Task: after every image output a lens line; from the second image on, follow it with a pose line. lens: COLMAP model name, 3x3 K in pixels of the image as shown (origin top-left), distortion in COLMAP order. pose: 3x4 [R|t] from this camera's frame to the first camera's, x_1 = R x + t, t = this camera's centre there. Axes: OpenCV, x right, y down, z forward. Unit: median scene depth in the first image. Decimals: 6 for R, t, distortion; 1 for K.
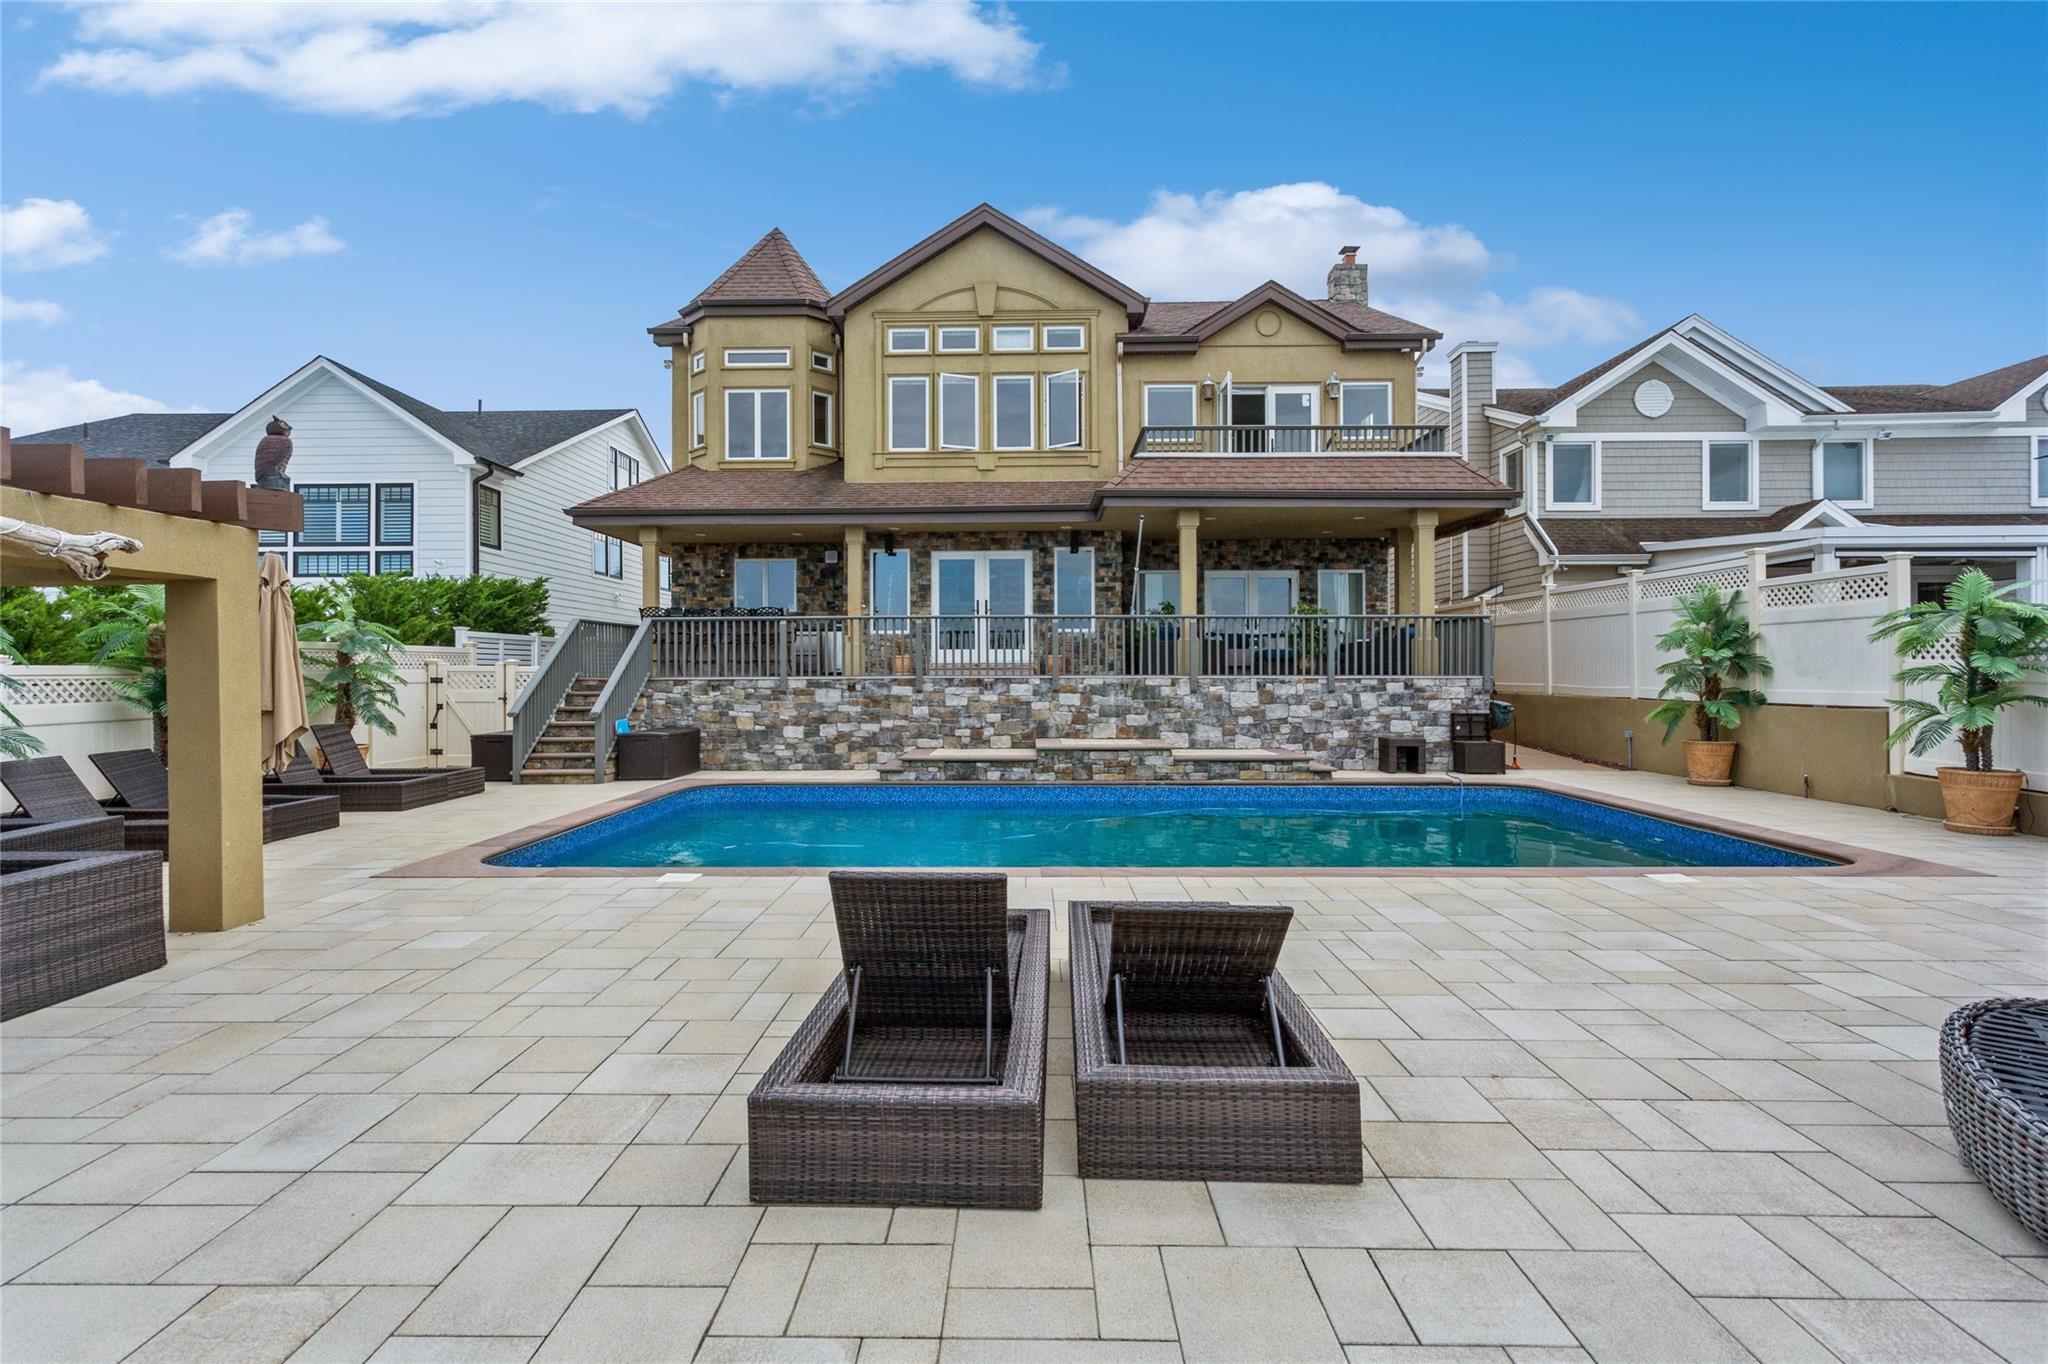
lens RADIAL K [[1009.9, 0, 1010.6], [0, 1009.9, 664.3], [0, 0, 1]] dist [0.029579, 0.000166]
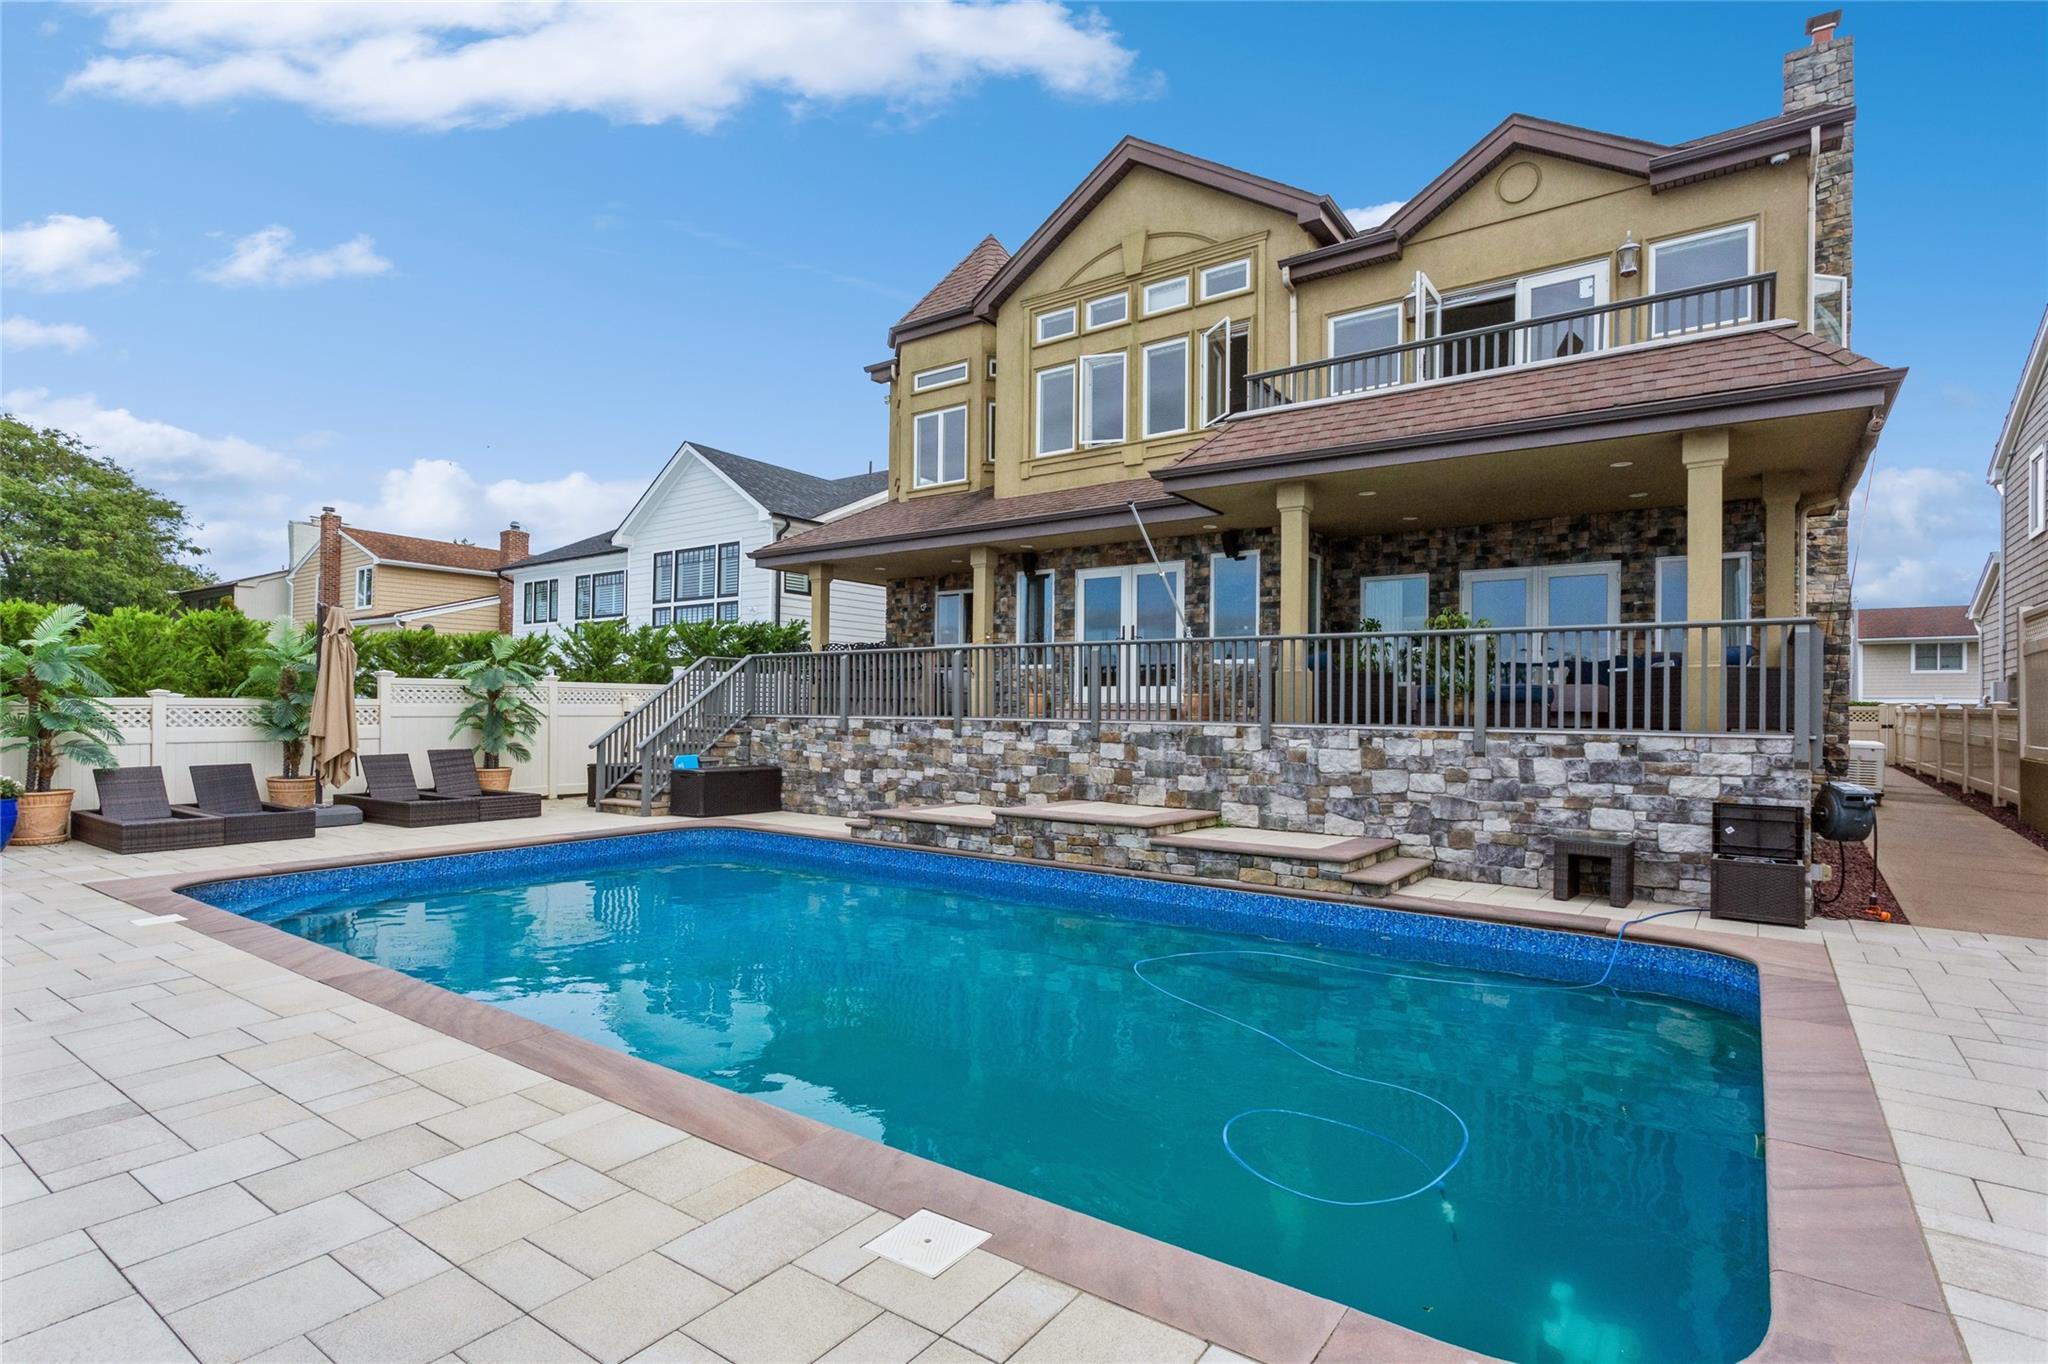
lens RADIAL K [[1009.9, 0, 1022.2], [0, 1009.9, 699.2], [0, 0, 1]] dist [0.029579, 0.000166]
pose [[0.822871, 0.006437, -0.568192, 0.372060], [-0.008603, 0.999962, -0.001130, -0.002579], [0.568164, 0.005818, 0.822895, 0.287361]]
